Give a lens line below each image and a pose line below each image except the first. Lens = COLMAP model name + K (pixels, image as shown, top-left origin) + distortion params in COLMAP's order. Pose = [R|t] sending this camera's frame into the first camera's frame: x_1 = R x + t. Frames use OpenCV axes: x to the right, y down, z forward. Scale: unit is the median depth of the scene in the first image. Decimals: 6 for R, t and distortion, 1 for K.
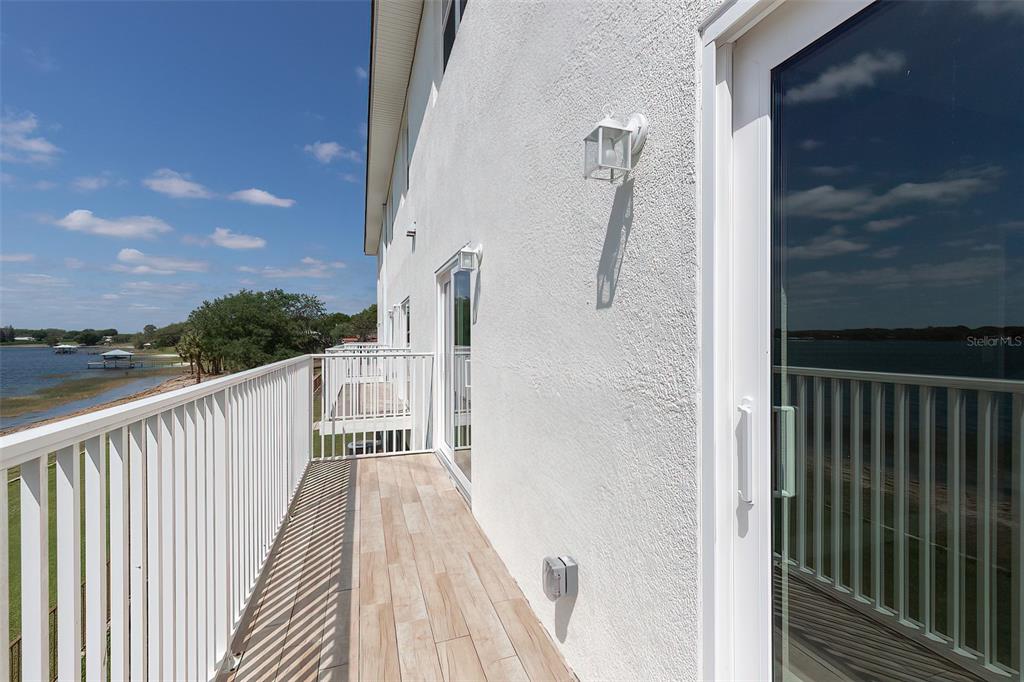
lens RADIAL K [[459.4, 0, 486.0], [0, 459.4, 335.4], [0, 0, 1]] dist [0.011456, -0.001439]
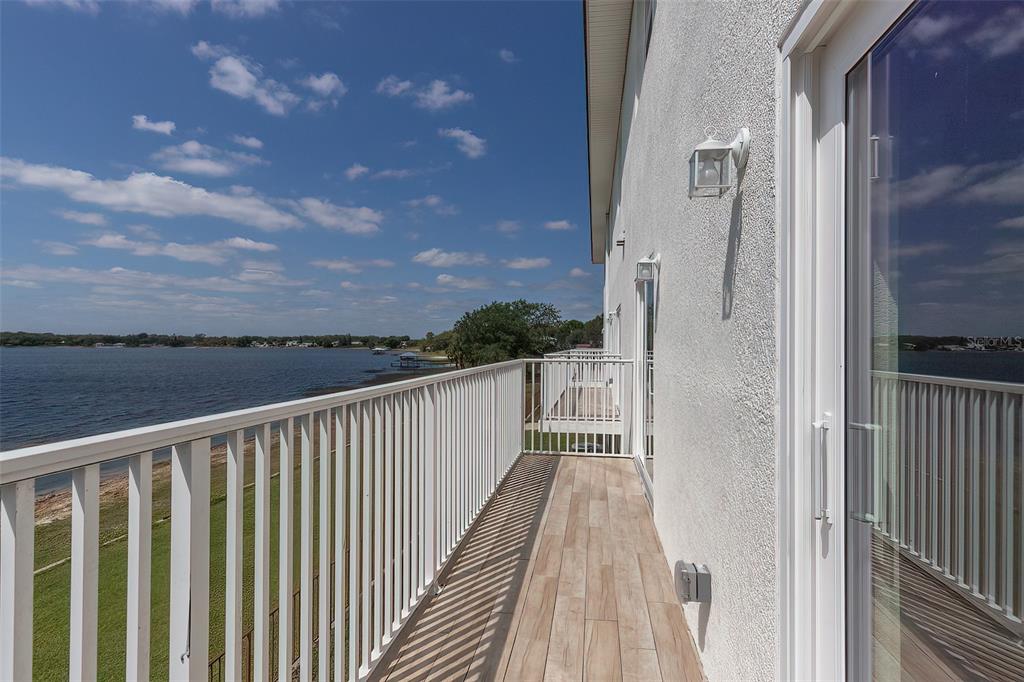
lens RADIAL K [[459.4, 0, 496.3], [0, 459.4, 332.0], [0, 0, 1]] dist [0.011456, -0.001439]
pose [[0.883465, -0.006337, -0.468455, 0.149743], [-0.003218, 0.999803, -0.019594, -0.004891], [0.468487, 0.018818, 0.883270, -0.067655]]
